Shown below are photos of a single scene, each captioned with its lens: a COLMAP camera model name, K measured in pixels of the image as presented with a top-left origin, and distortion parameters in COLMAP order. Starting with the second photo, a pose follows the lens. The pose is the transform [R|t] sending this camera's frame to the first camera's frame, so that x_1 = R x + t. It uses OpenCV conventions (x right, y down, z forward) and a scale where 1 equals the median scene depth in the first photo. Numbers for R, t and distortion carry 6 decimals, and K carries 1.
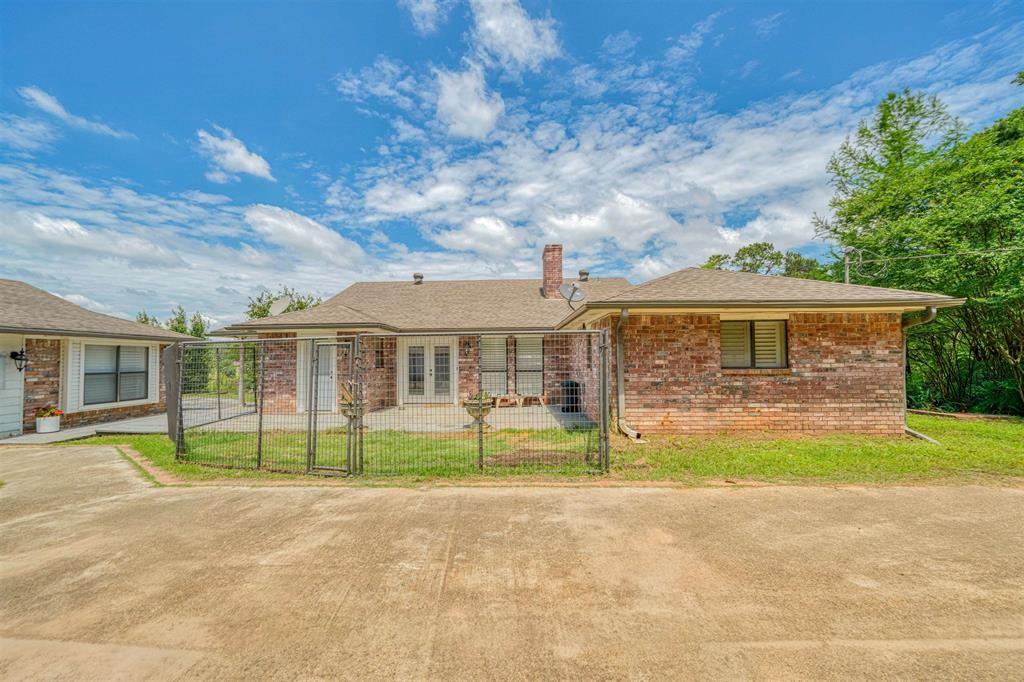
lens RADIAL K [[409.2, 0, 512.7], [0, 409.2, 350.1], [0, 0, 1]] dist [-0.010103, -0.000008]
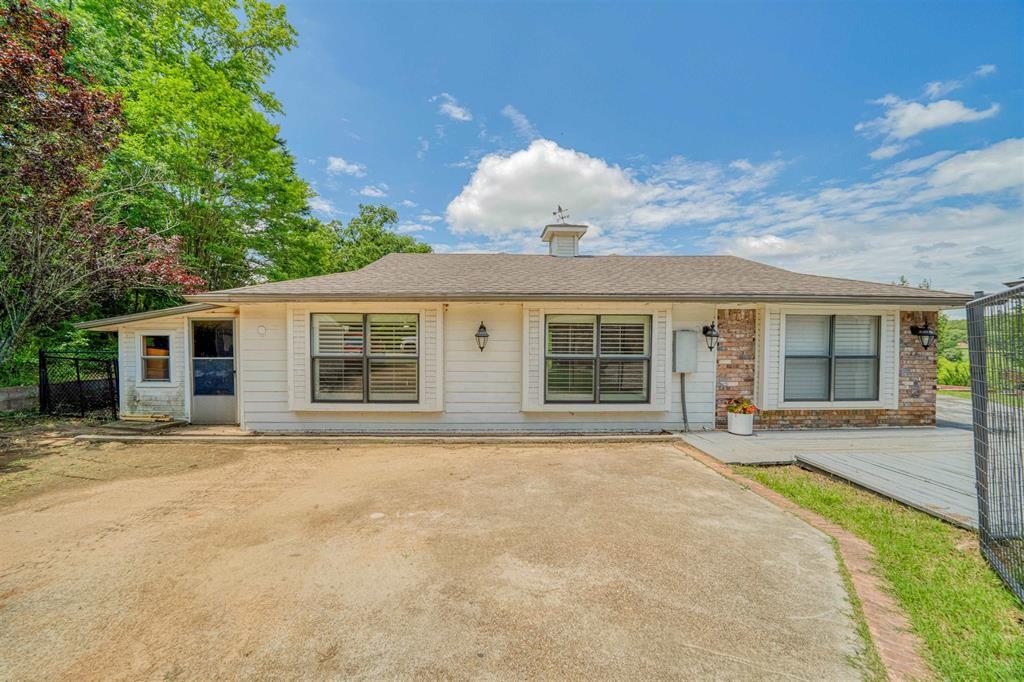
lens RADIAL K [[366.8, 0, 504.1], [0, 366.8, 345.1], [0, 0, 1]] dist [-0.002501, 0.000399]
pose [[0.079283, 0.019628, -0.996659, -0.473781], [0.017100, 0.999632, 0.021047, 0.017563], [0.996705, -0.018712, 0.078918, 0.473720]]
